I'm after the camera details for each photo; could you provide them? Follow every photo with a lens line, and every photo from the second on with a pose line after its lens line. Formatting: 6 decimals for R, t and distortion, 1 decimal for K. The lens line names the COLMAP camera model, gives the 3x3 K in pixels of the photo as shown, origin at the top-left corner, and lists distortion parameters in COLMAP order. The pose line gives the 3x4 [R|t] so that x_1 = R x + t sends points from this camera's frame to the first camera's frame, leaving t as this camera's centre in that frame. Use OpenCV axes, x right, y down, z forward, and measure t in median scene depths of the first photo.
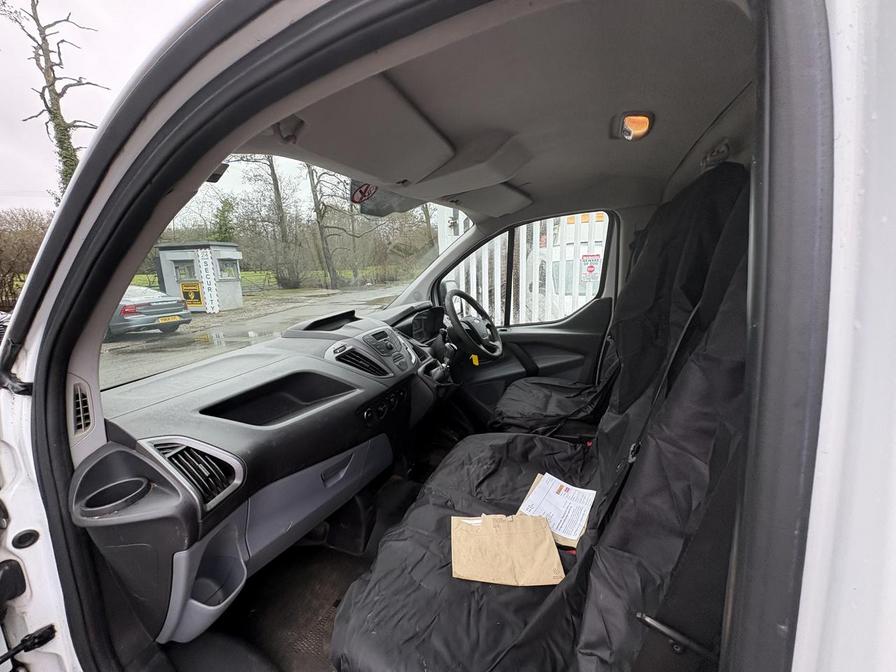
lens RADIAL K [[357.3, 0, 447.1], [0, 357.3, 336.9], [0, 0, 1]] dist [0.000371, 0.000542]
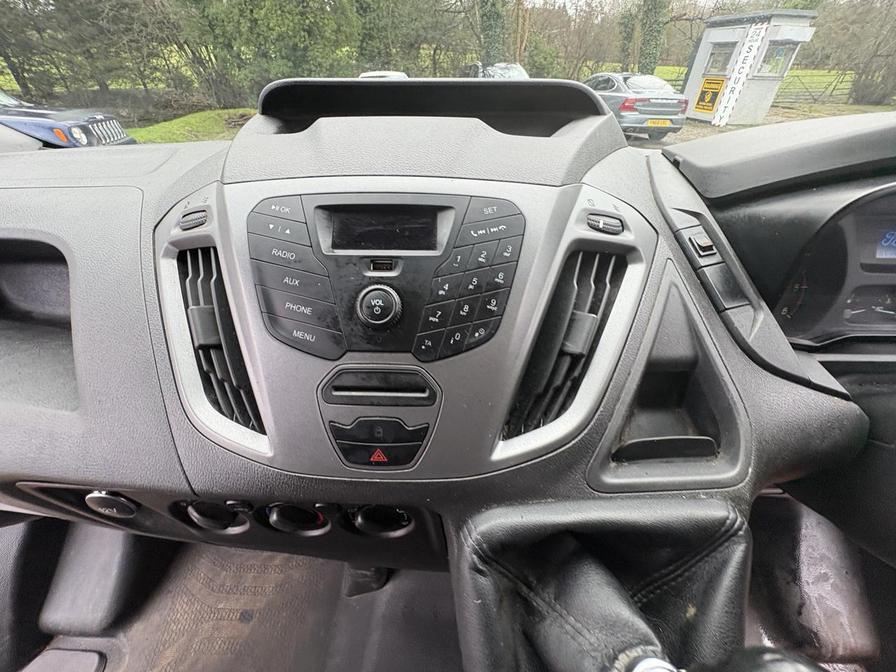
lens RADIAL K [[357.3, 0, 443.9], [0, 357.3, 333.7], [0, 0, 1]] dist [0.000371, 0.000542]
pose [[0.351355, 0.590453, -0.726577, -0.015276], [-0.209319, 0.805953, 0.553737, -0.034132], [0.912543, -0.042472, 0.406769, 0.603684]]
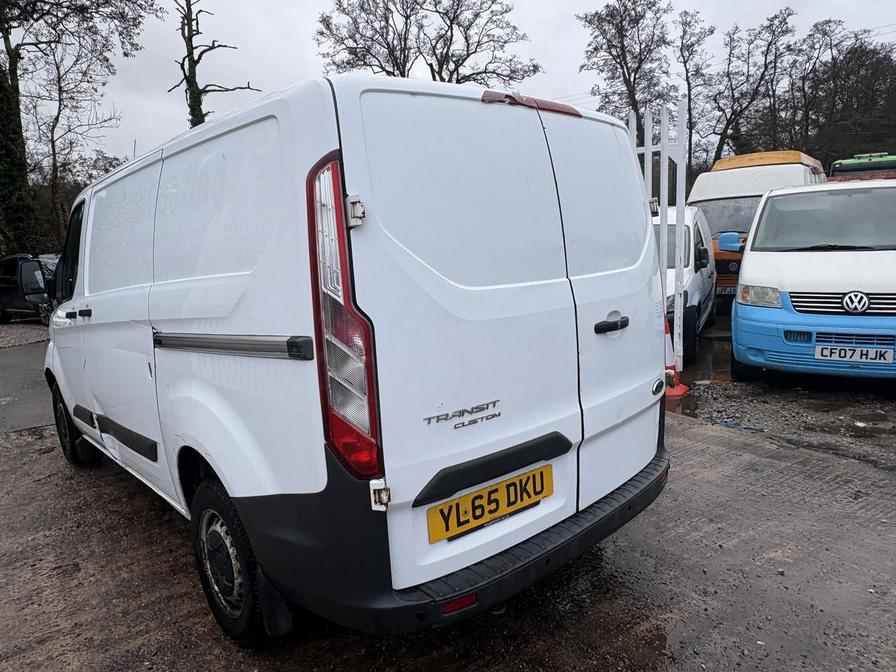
lens RADIAL K [[604.2, 0, 447.7], [0, 604.2, 332.7], [0, 0, 1]] dist [-0.000571, 0.011719]
pose [[0.902620, 0.064875, -0.425522, 1.930660], [-0.078631, 0.996794, -0.014820, 0.219034], [0.423196, 0.046836, 0.904827, -1.139593]]
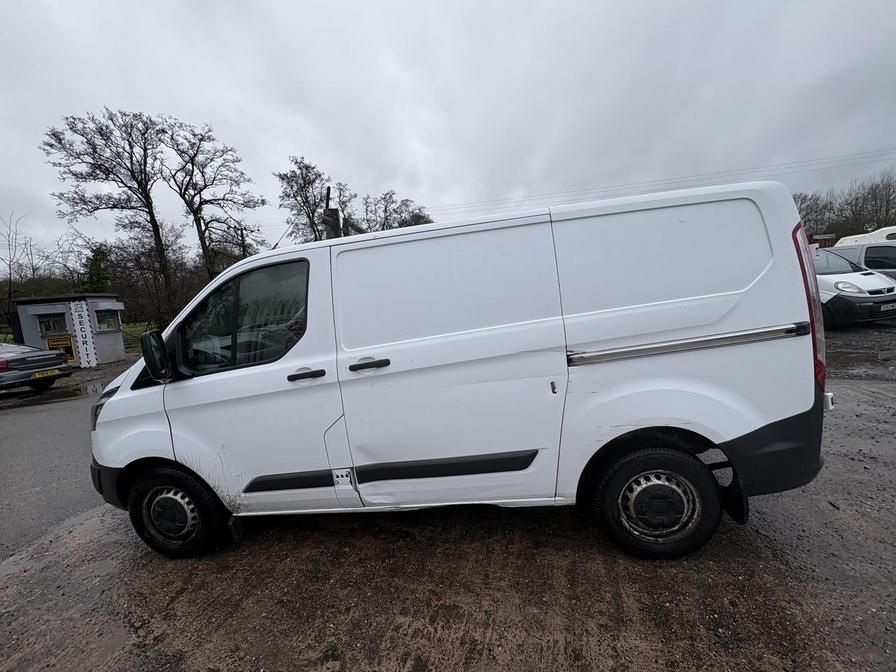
lens RADIAL K [[357.3, 0, 448.8], [0, 357.3, 334.8], [0, 0, 1]] dist [0.000371, 0.000542]
pose [[0.964519, -0.076690, 0.252631, 0.203726], [0.103248, 0.990243, -0.093583, 0.253400], [-0.242990, 0.116346, 0.963026, -1.091238]]
